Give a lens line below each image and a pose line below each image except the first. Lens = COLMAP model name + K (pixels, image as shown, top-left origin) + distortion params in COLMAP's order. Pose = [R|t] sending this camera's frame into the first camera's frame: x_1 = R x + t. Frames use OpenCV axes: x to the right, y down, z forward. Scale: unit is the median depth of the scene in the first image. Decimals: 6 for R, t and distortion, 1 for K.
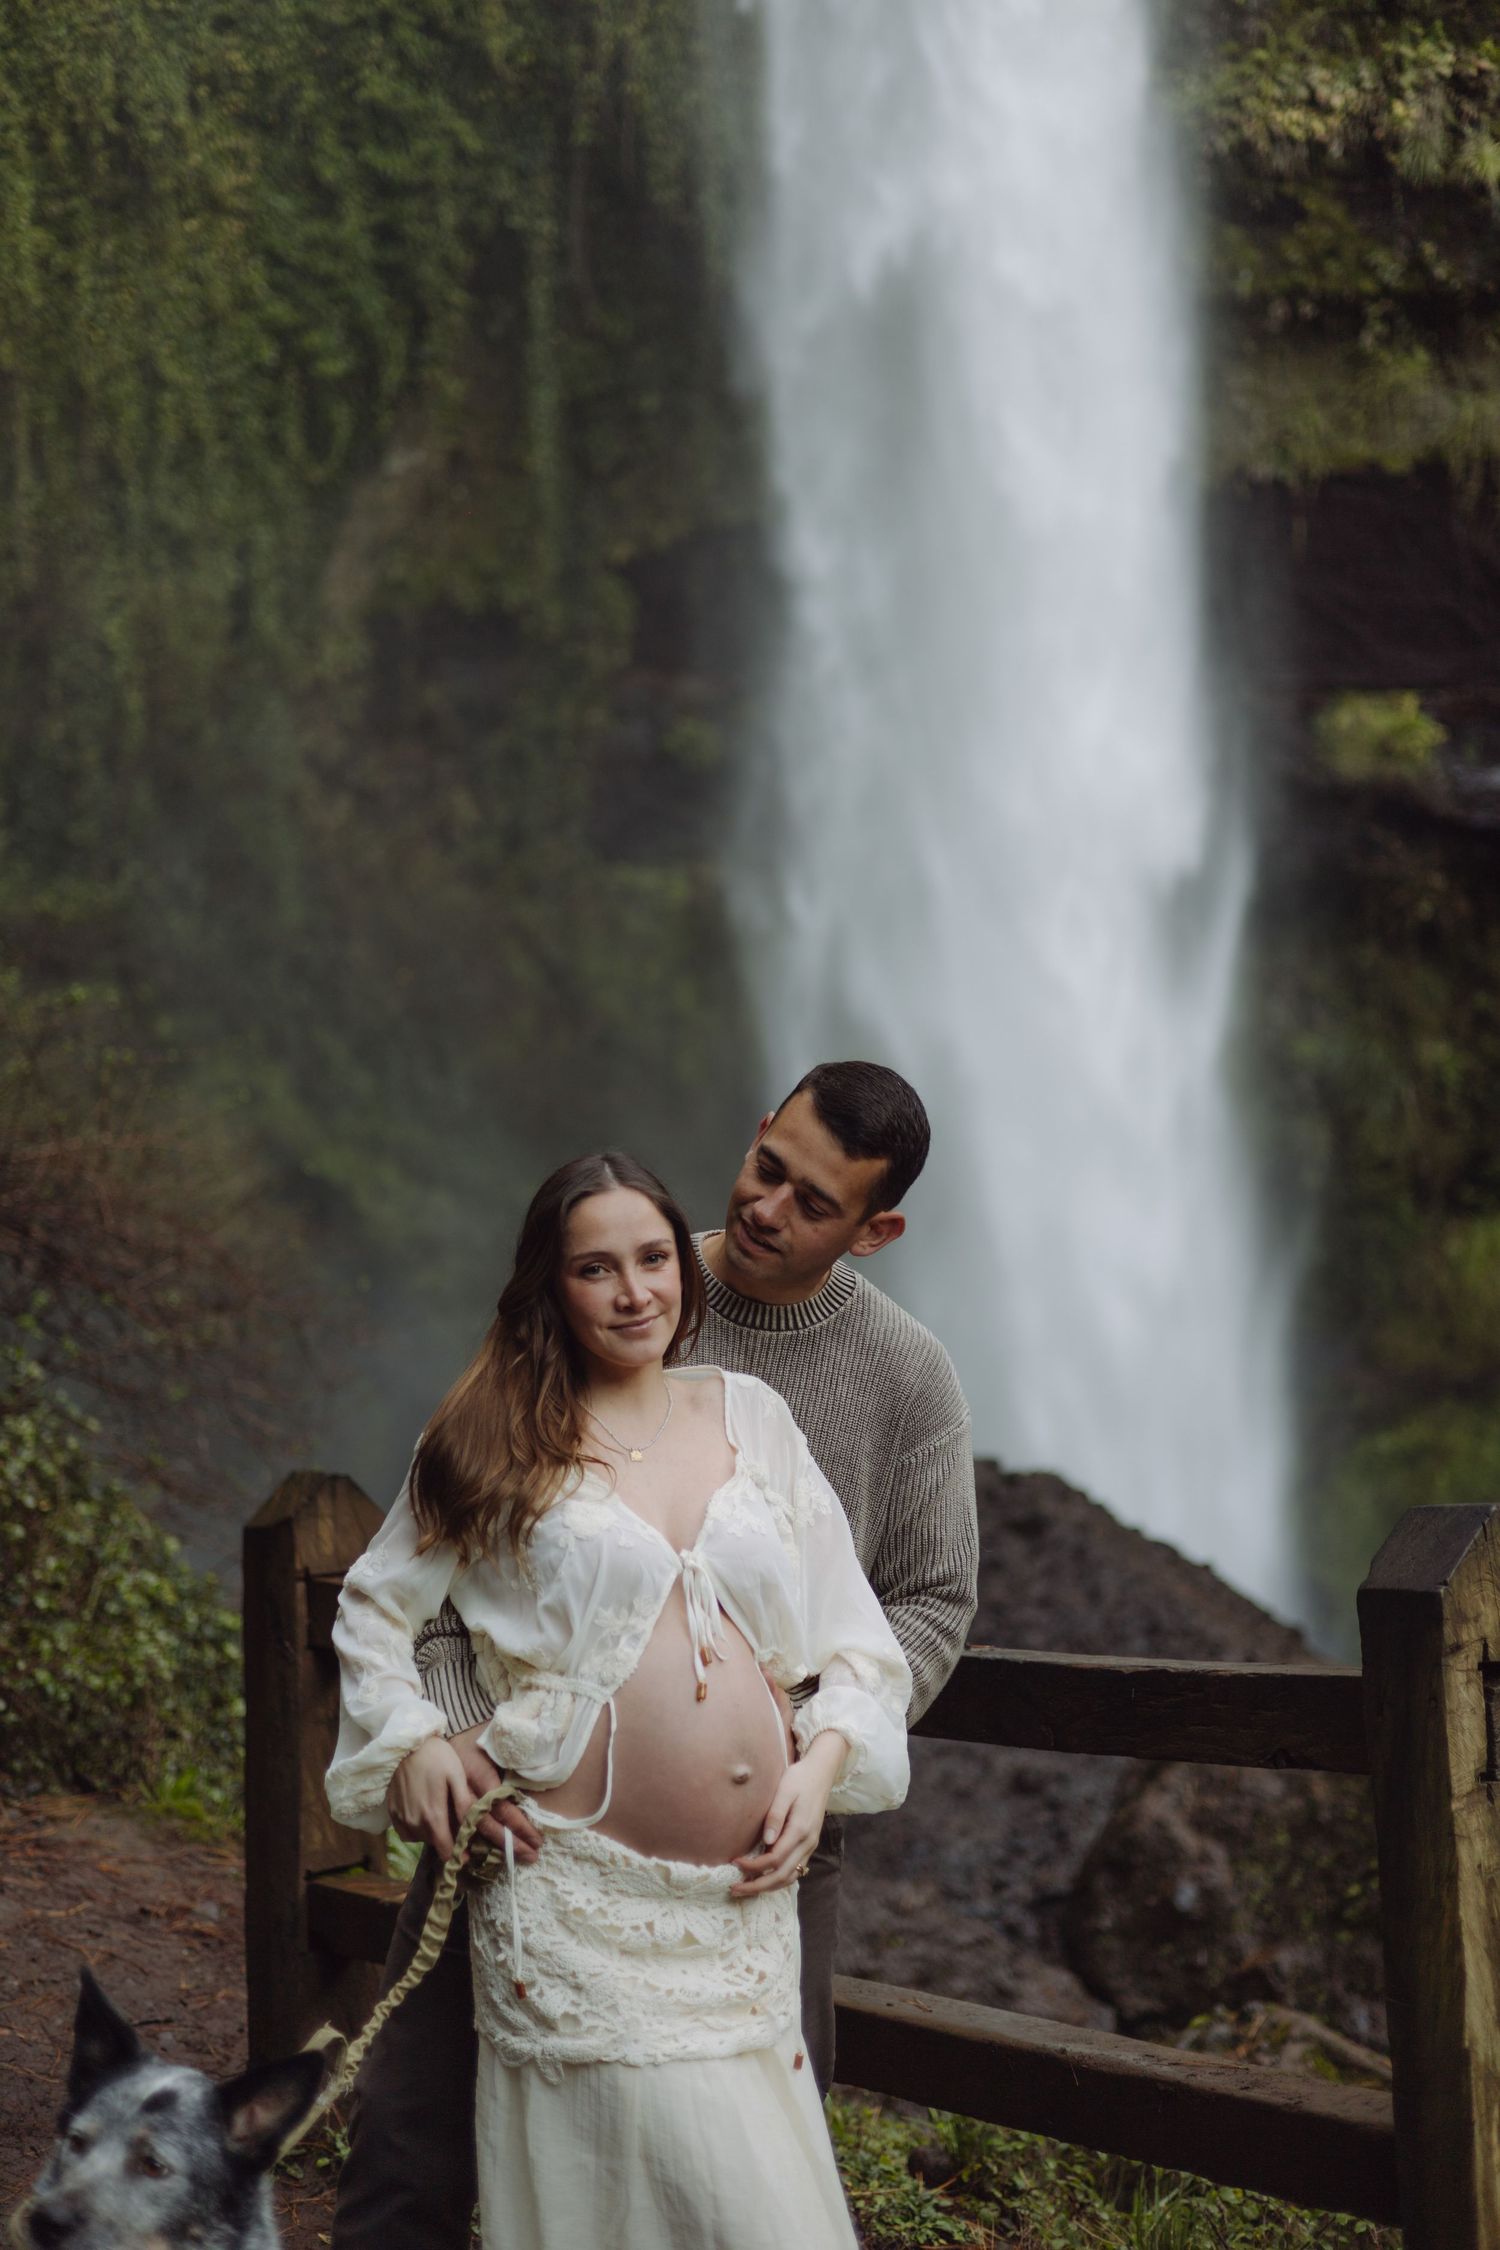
lens RADIAL K [[3247.4, 0, 739.9], [0, 3247.4, 1074.0], [0, 0, 1]] dist [0.024372, 0.000000]
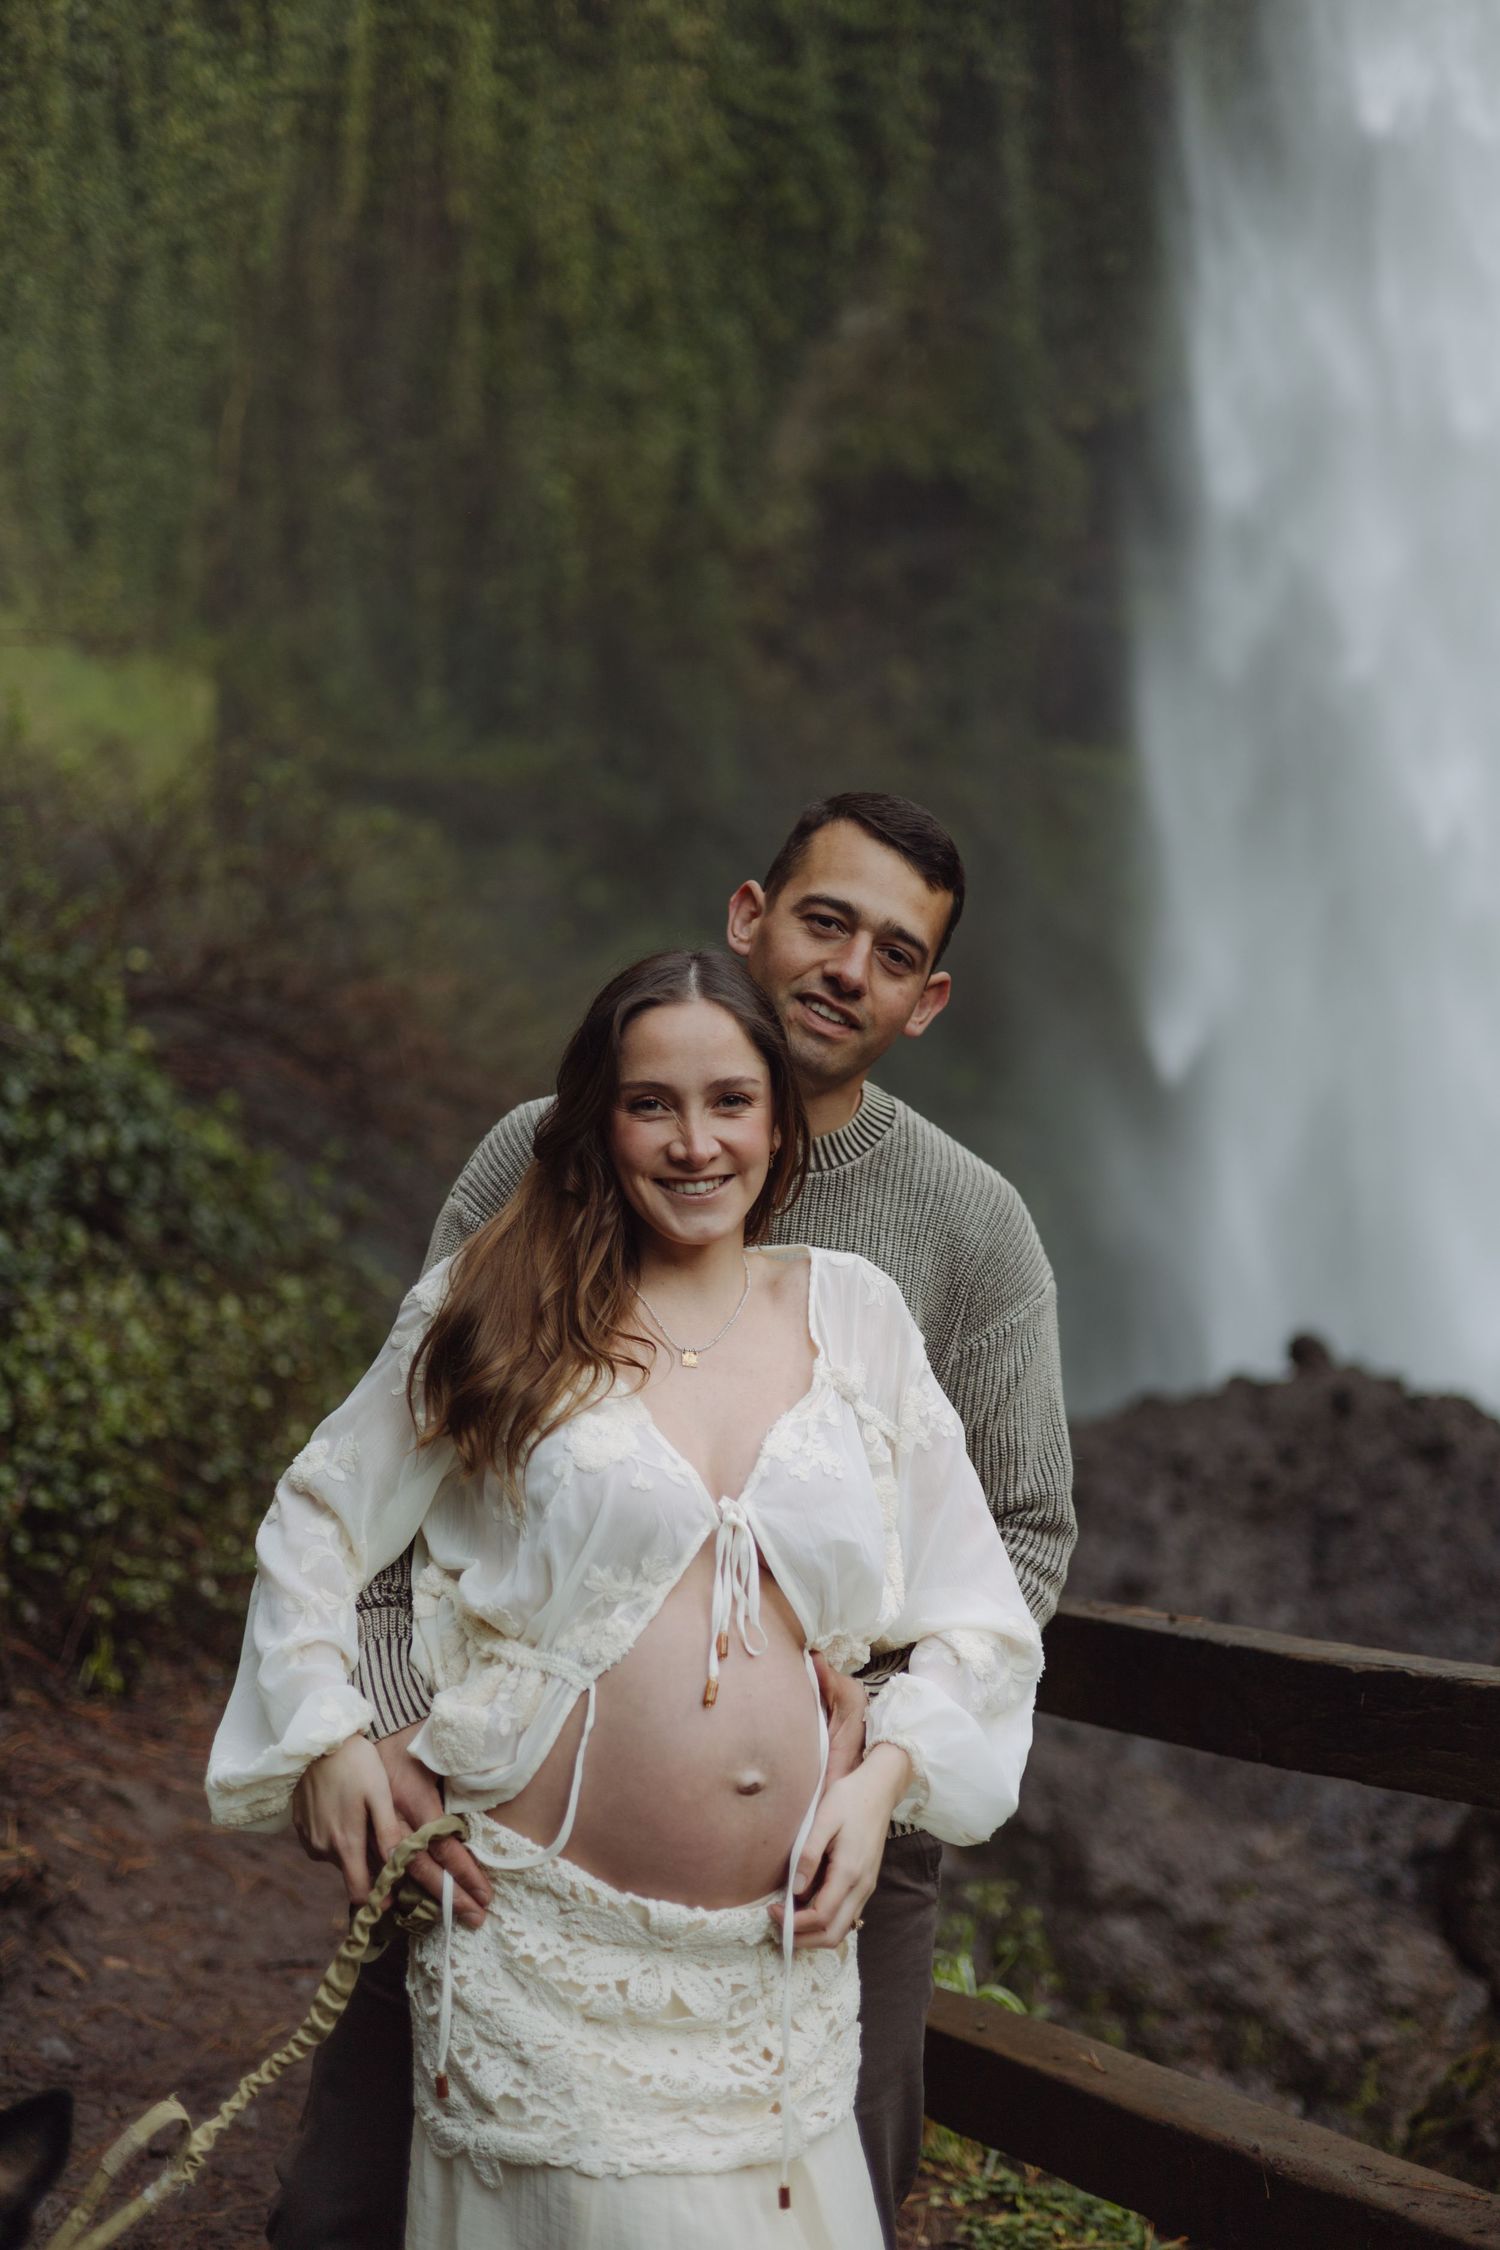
lens RADIAL K [[3247.4, 0, 755.0], [0, 3247.4, 1081.6], [0, 0, 1]] dist [0.024372, 0.000000]
pose [[0.989711, 0.042840, -0.136519, 0.083094], [-0.037939, 0.998546, 0.038303, 0.024429], [0.137961, -0.032729, 0.989897, 0.249645]]
